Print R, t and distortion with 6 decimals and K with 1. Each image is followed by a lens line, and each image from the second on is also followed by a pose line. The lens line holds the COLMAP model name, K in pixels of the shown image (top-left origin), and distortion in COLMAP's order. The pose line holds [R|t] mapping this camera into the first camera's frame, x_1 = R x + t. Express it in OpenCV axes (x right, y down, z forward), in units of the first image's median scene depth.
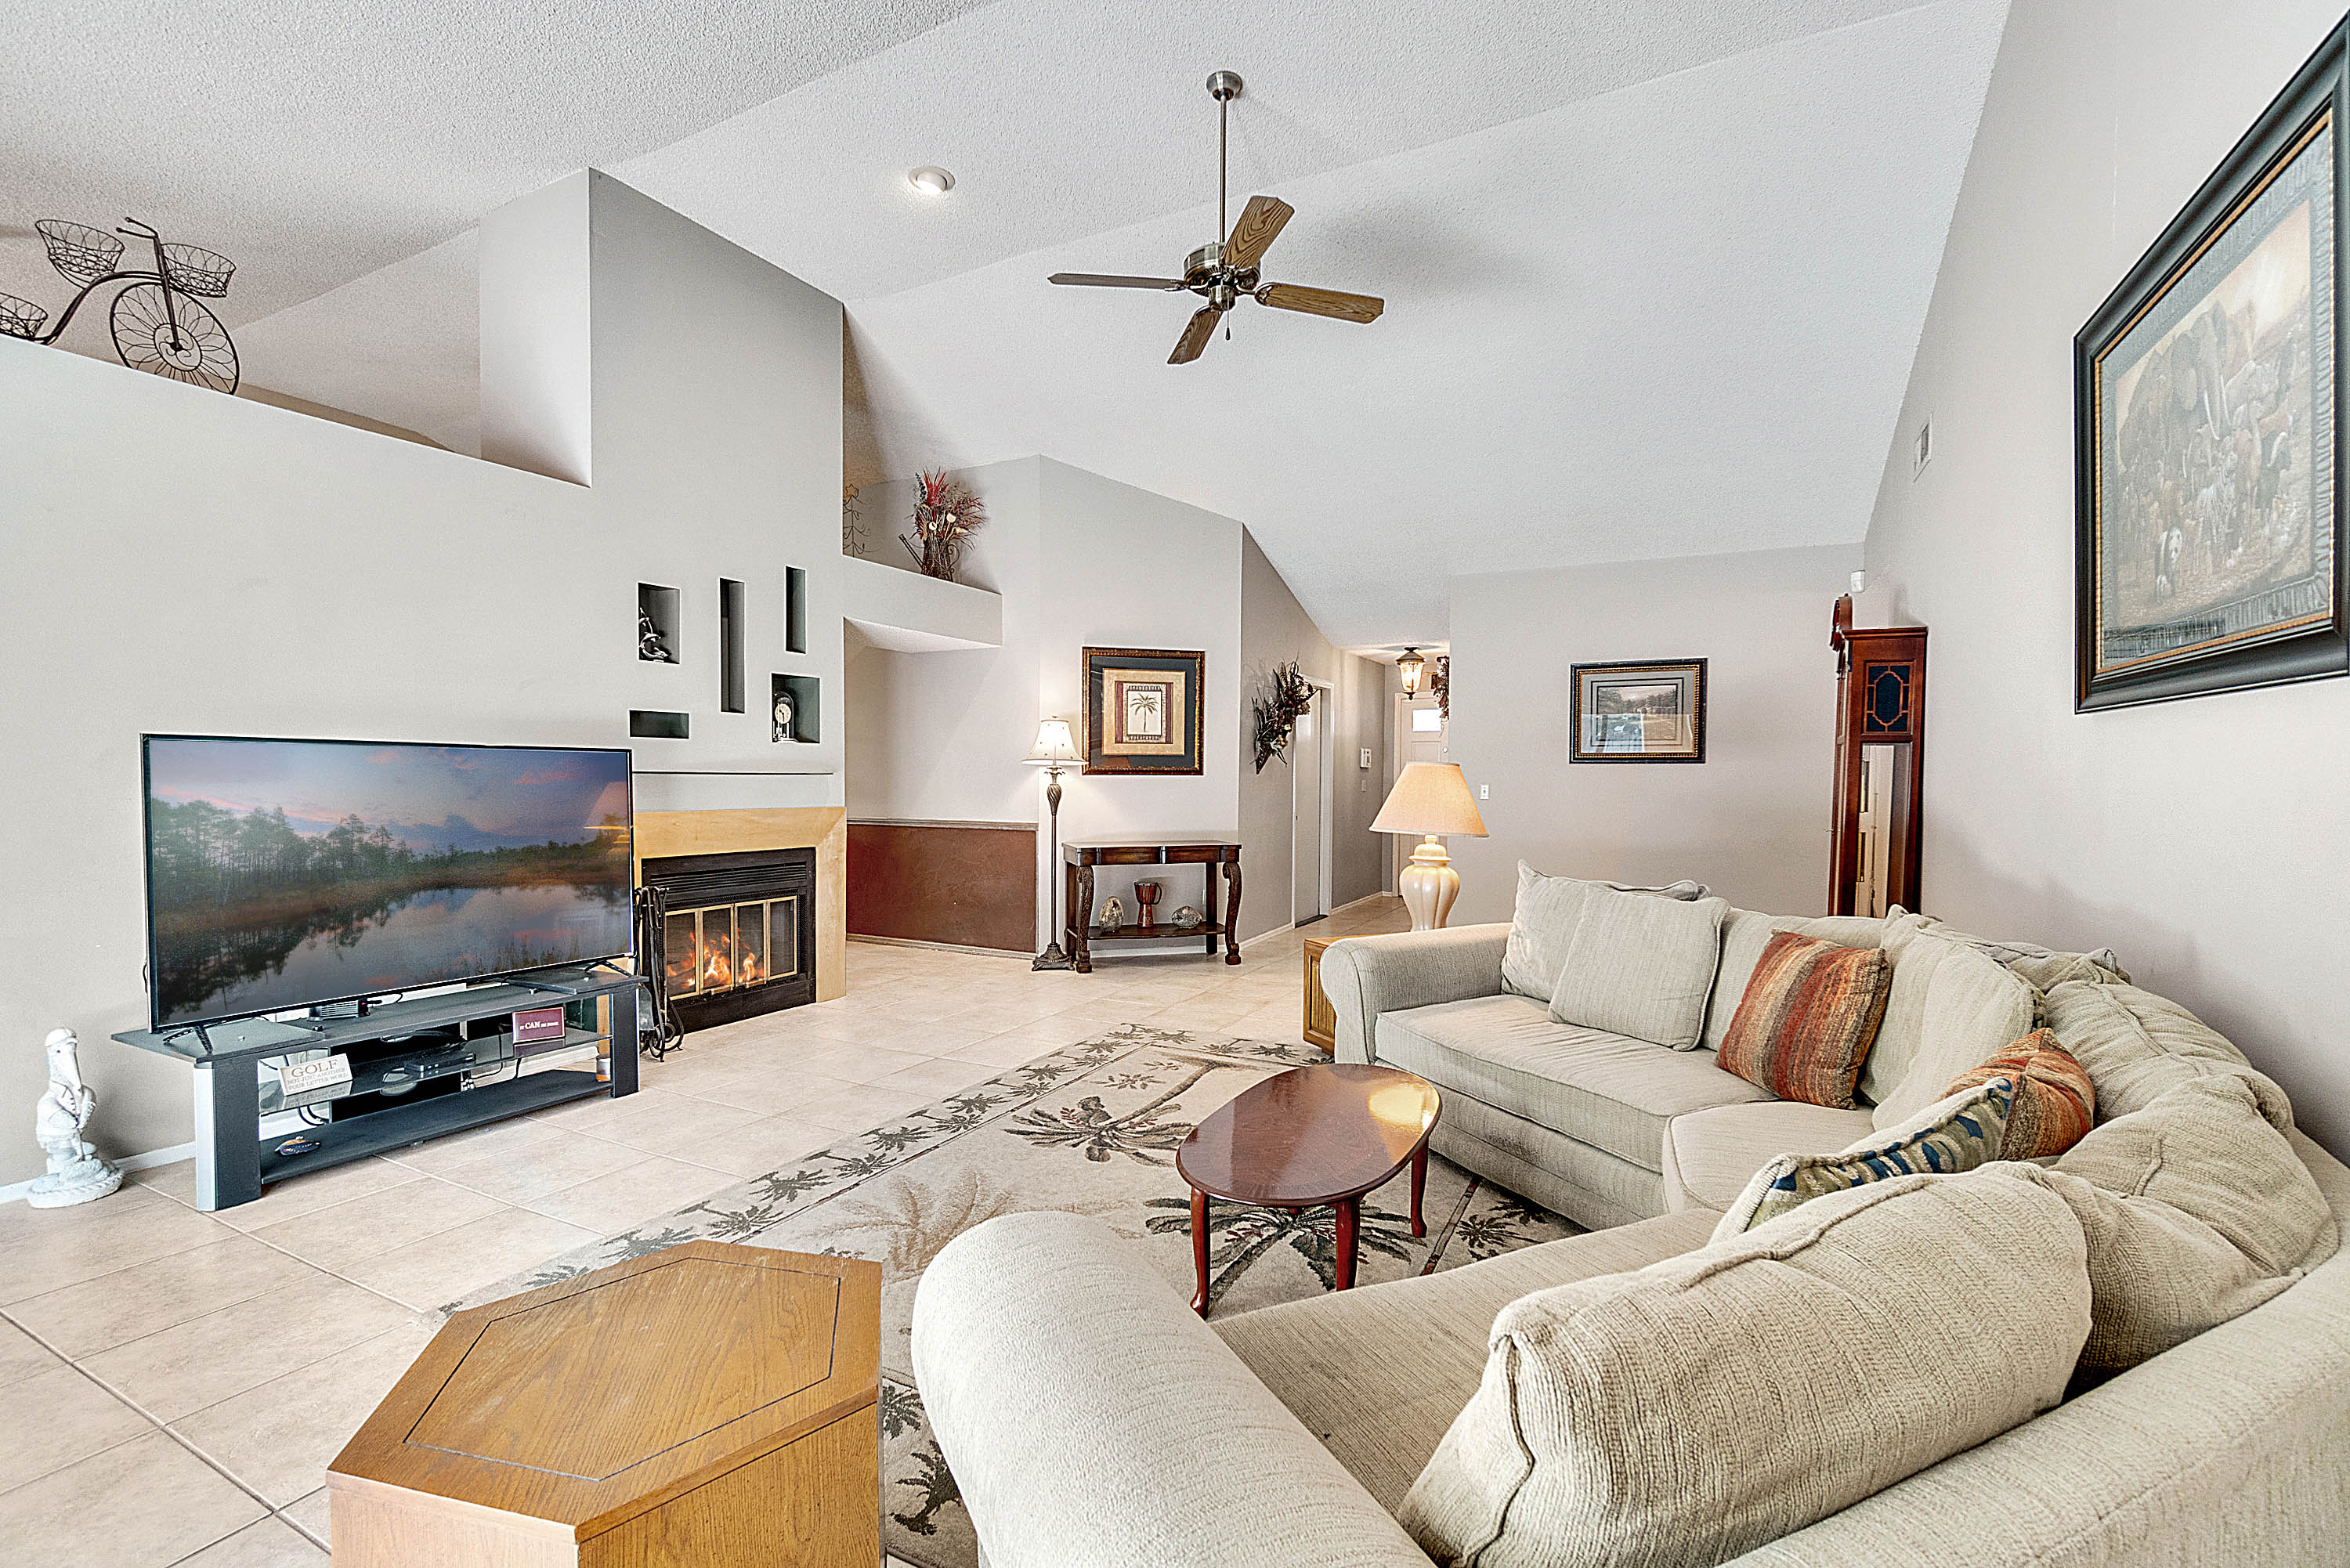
lens RADIAL K [[1017.4, 0, 1174.3], [0, 1017.4, 806.9], [0, 0, 1]] dist [-0.000277, -0.000086]
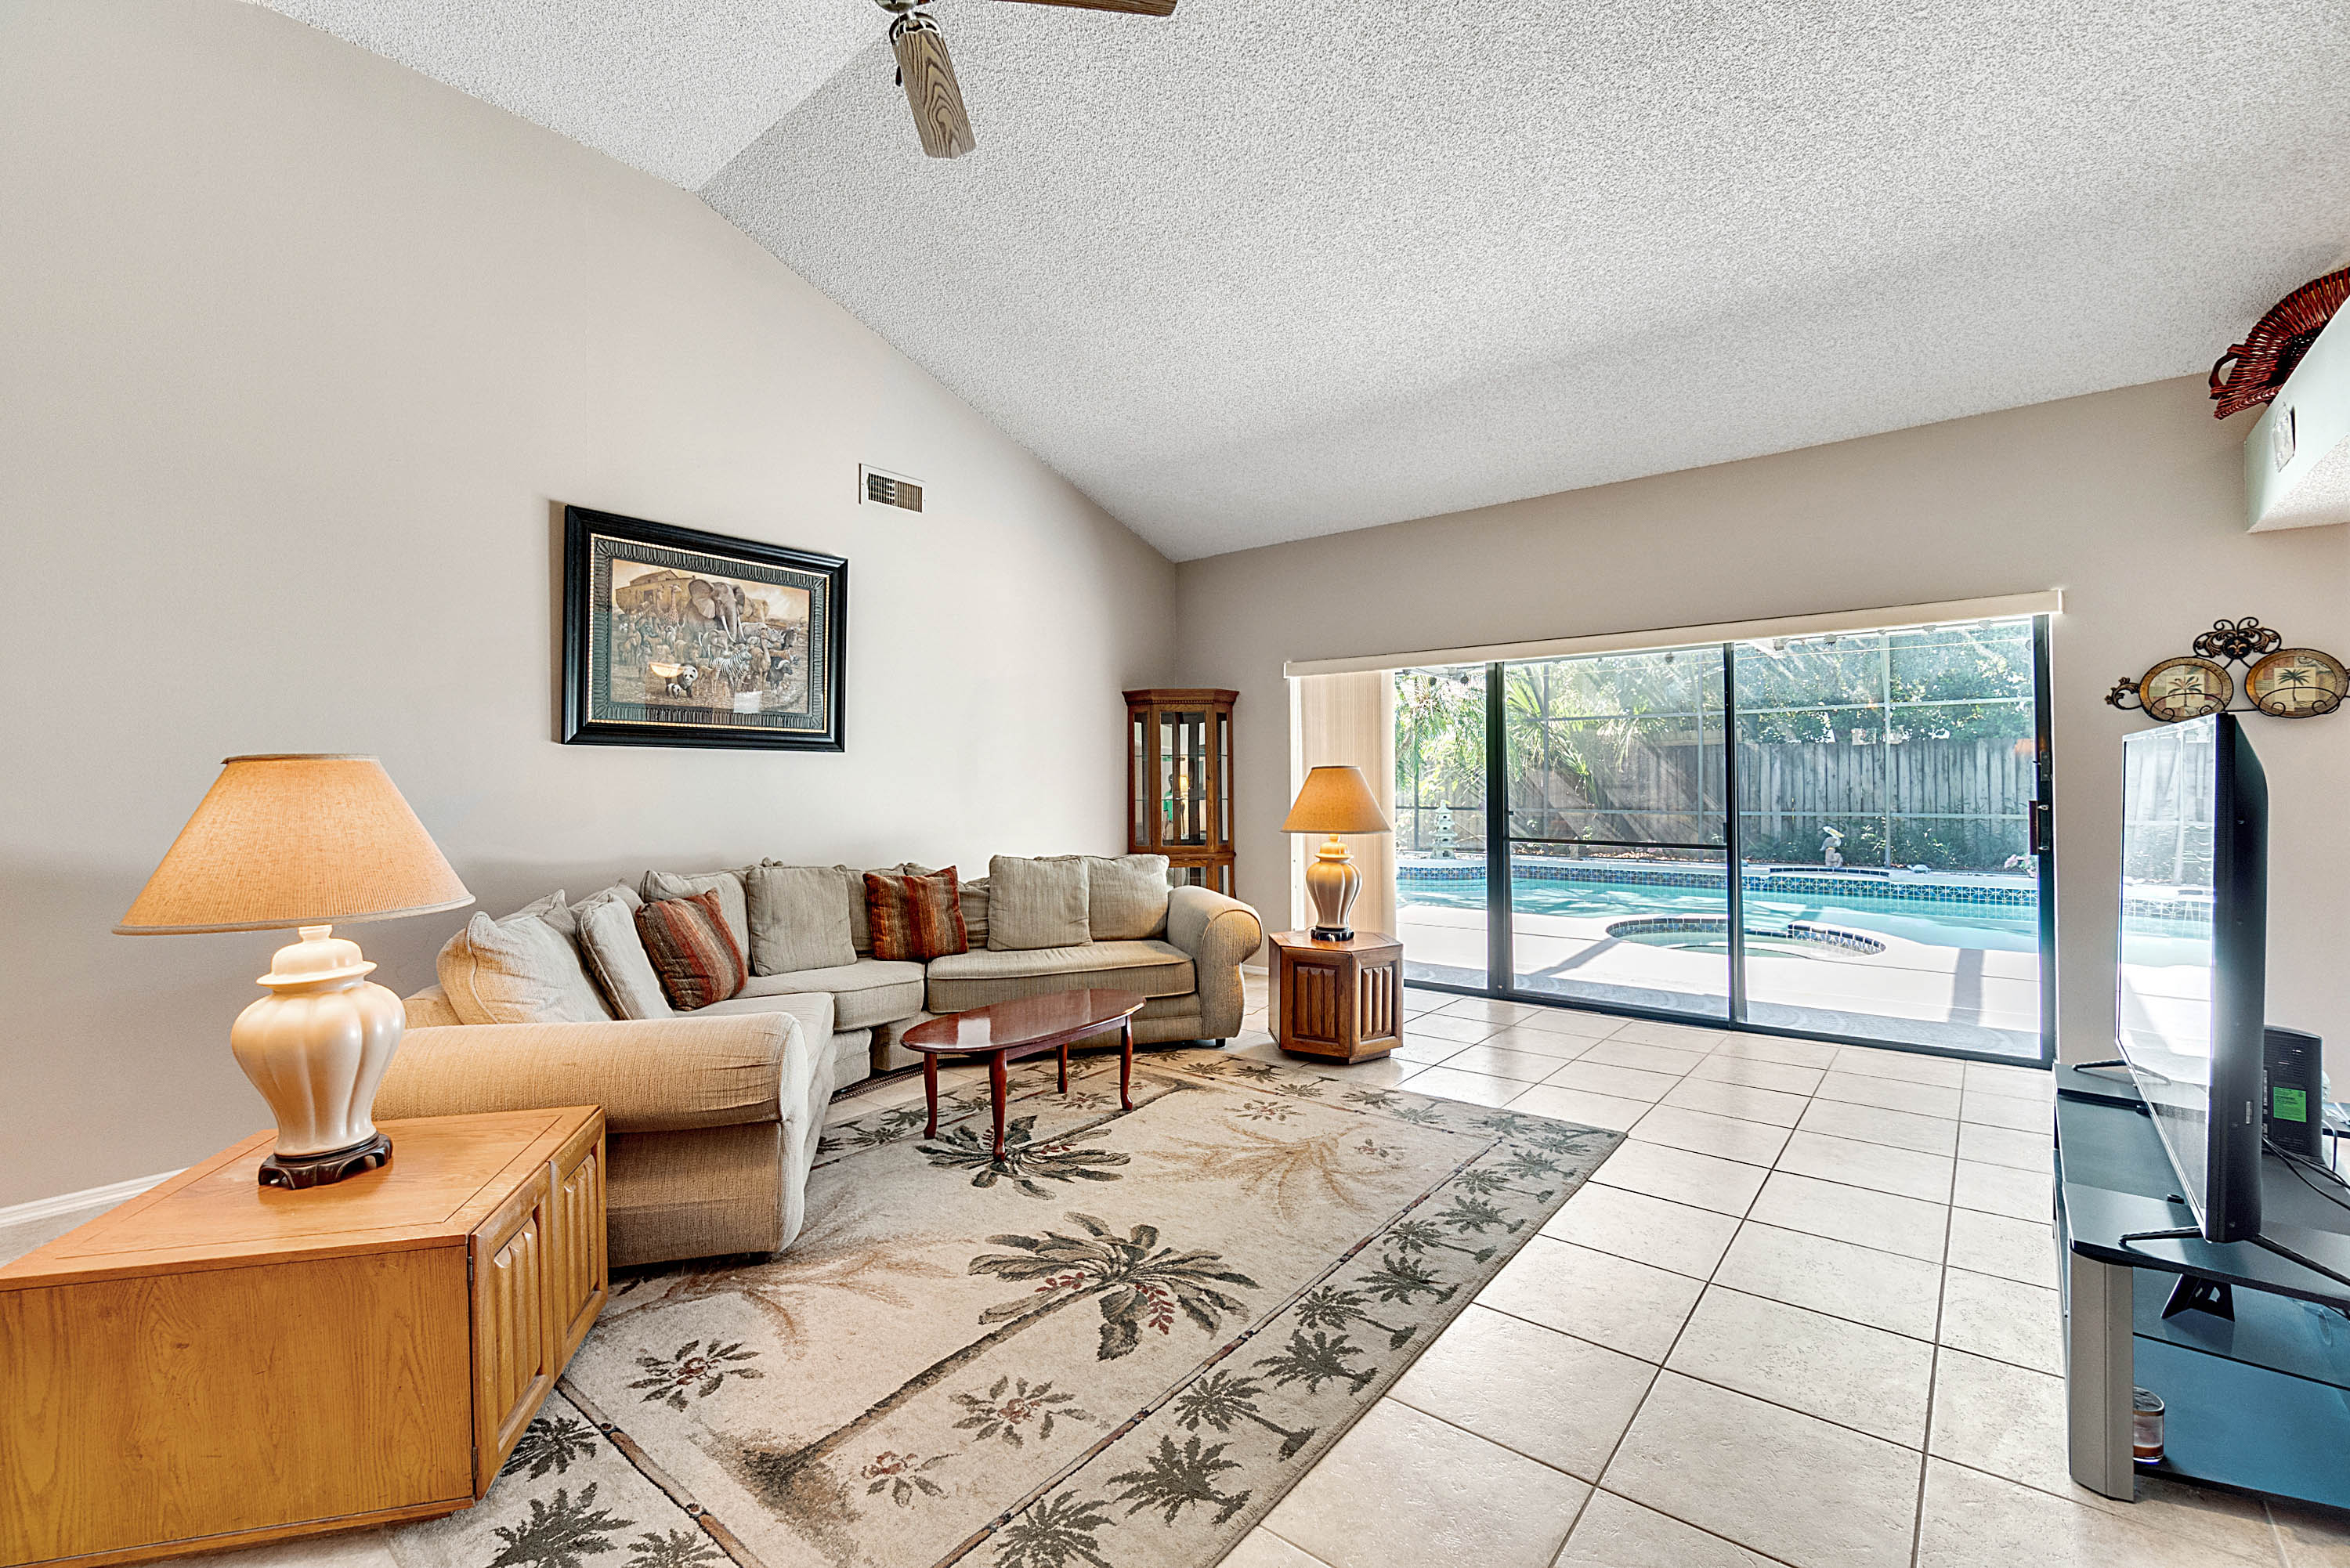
lens RADIAL K [[1010.0, 0, 1173.9], [0, 1010.0, 781.9], [0, 0, 1]] dist [-0.007732, 0.000913]
pose [[-0.978769, 0.002957, 0.204947, -0.184844], [0.009828, 0.999423, 0.032518, -0.039235], [-0.204732, 0.033842, -0.978233, 1.226985]]
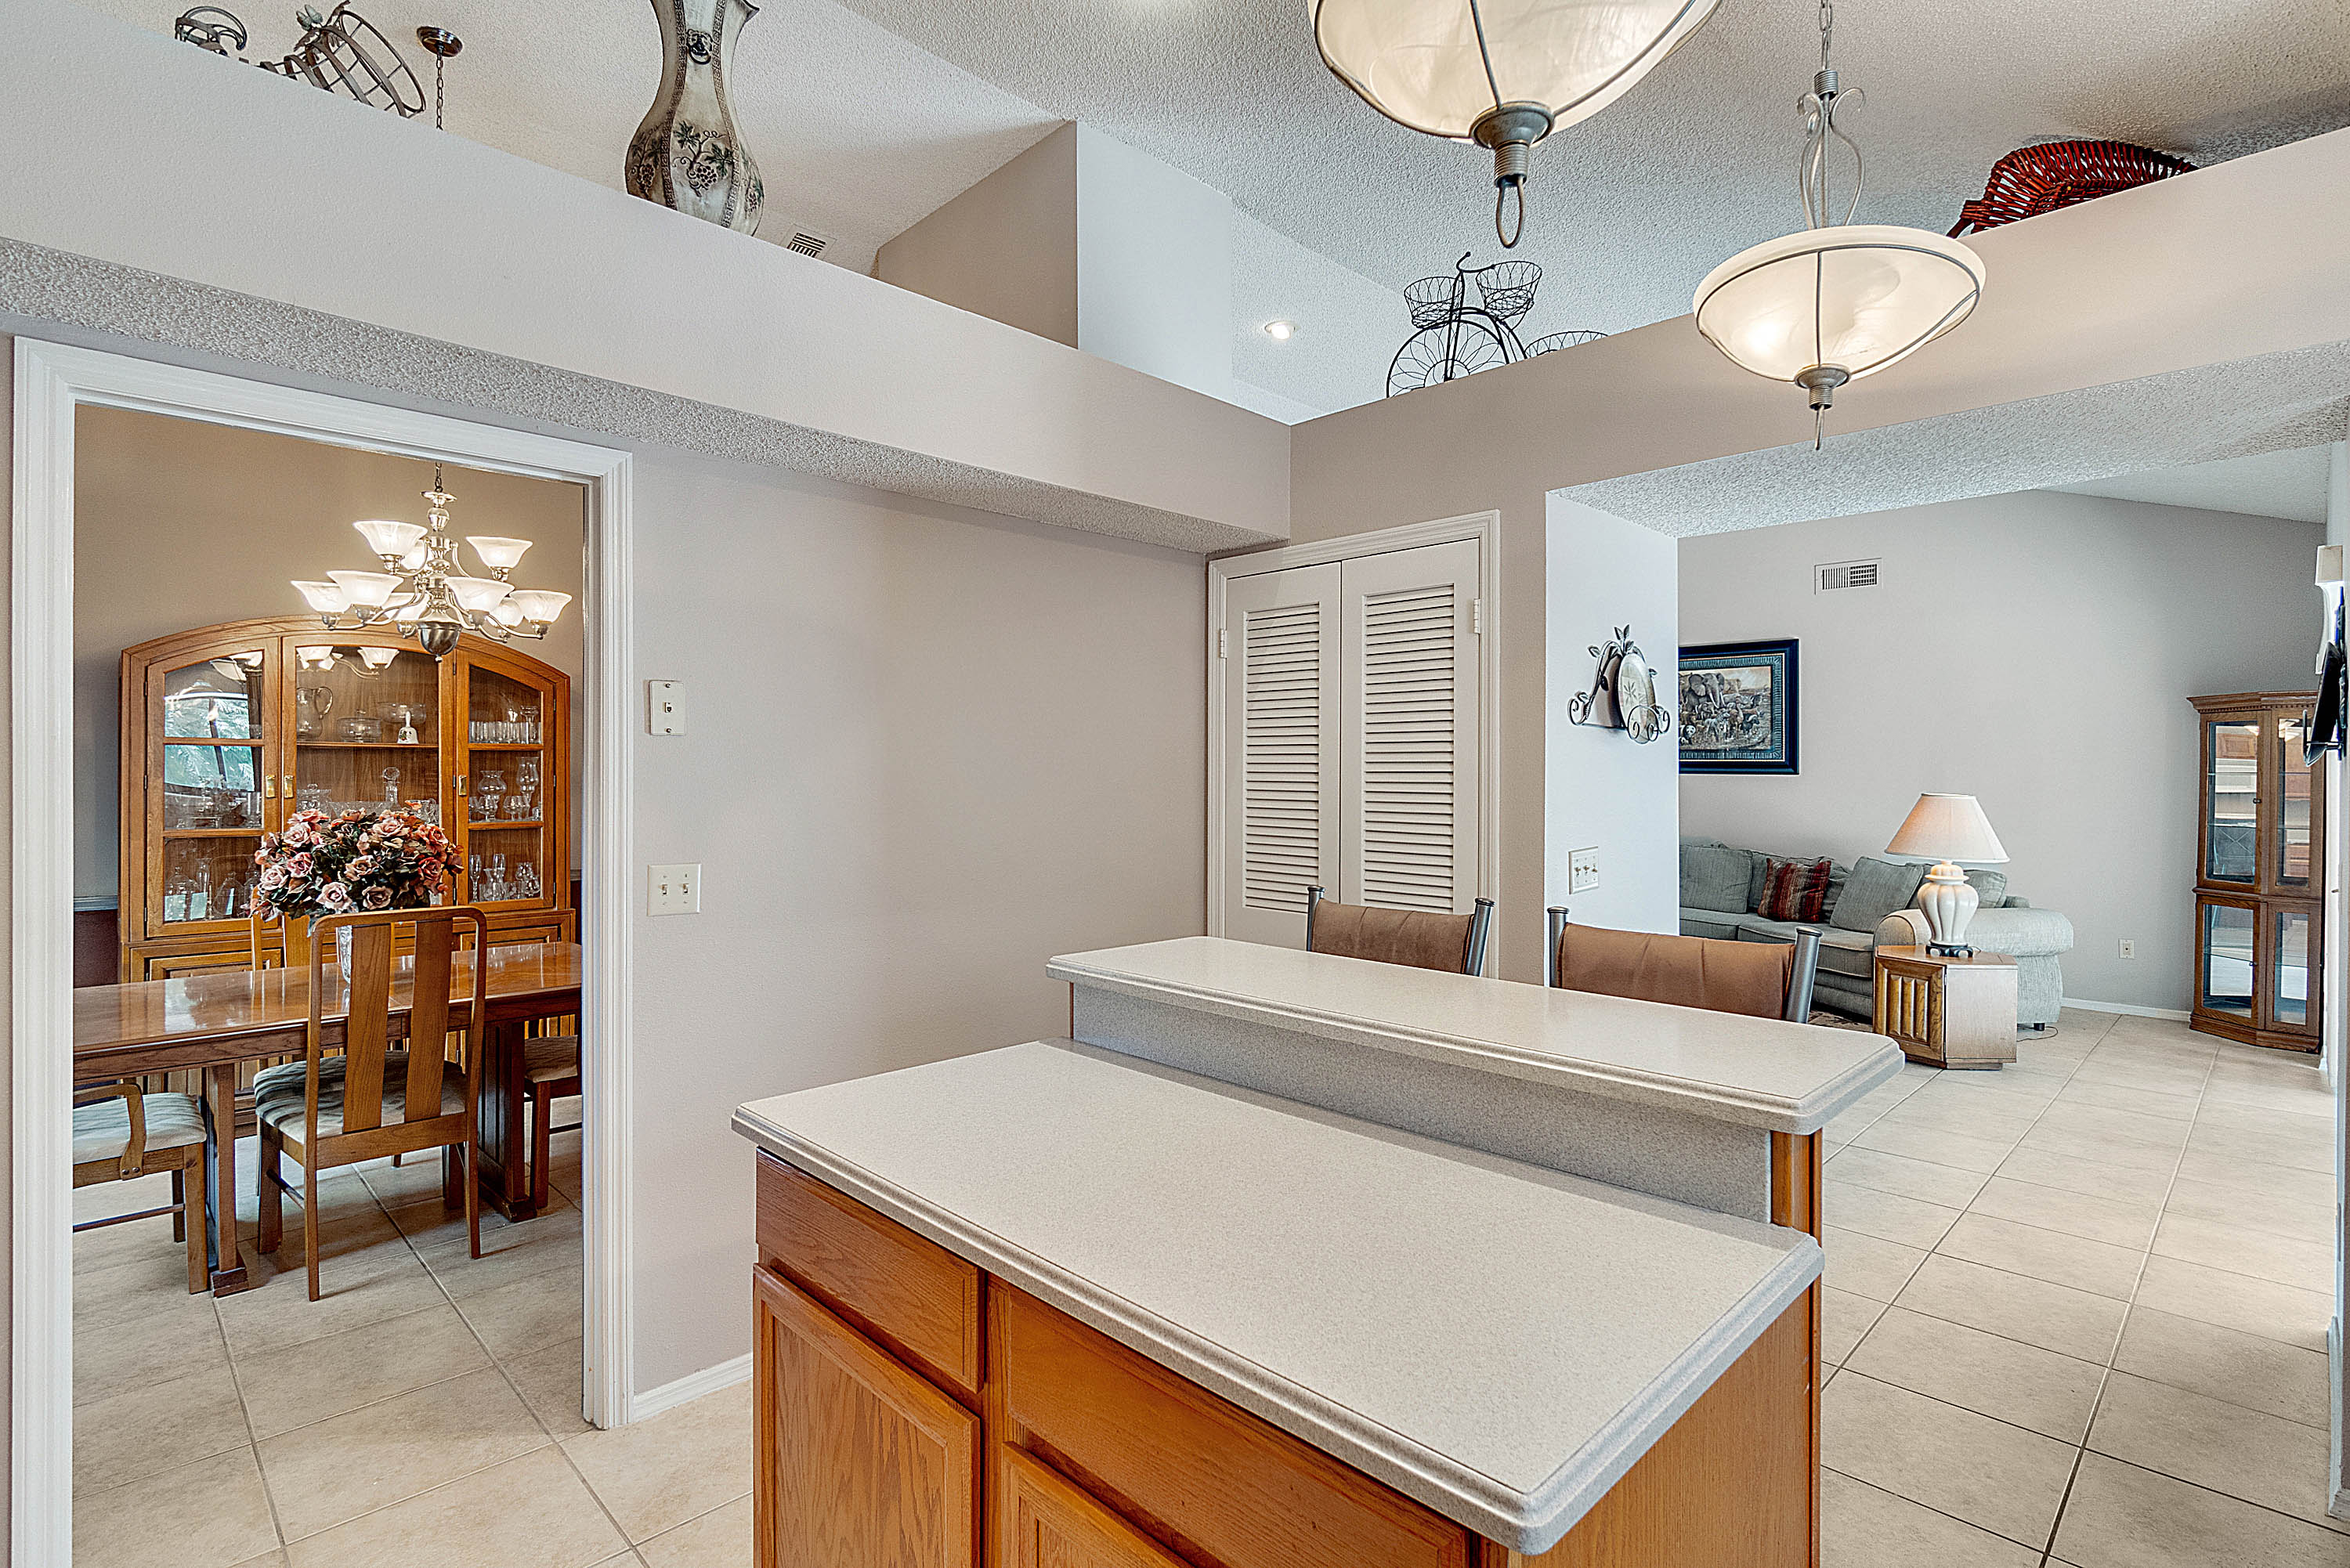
lens RADIAL K [[1127.9, 0, 1175.0], [0, 1127.9, 784.0], [0, 0, 1]] dist [-0.003668, -0.000268]
pose [[0.302813, -0.012240, 0.952971, -1.458190], [0.028419, 0.999589, 0.003808, -0.057600], [-0.952626, 0.025929, 0.303036, 0.660928]]
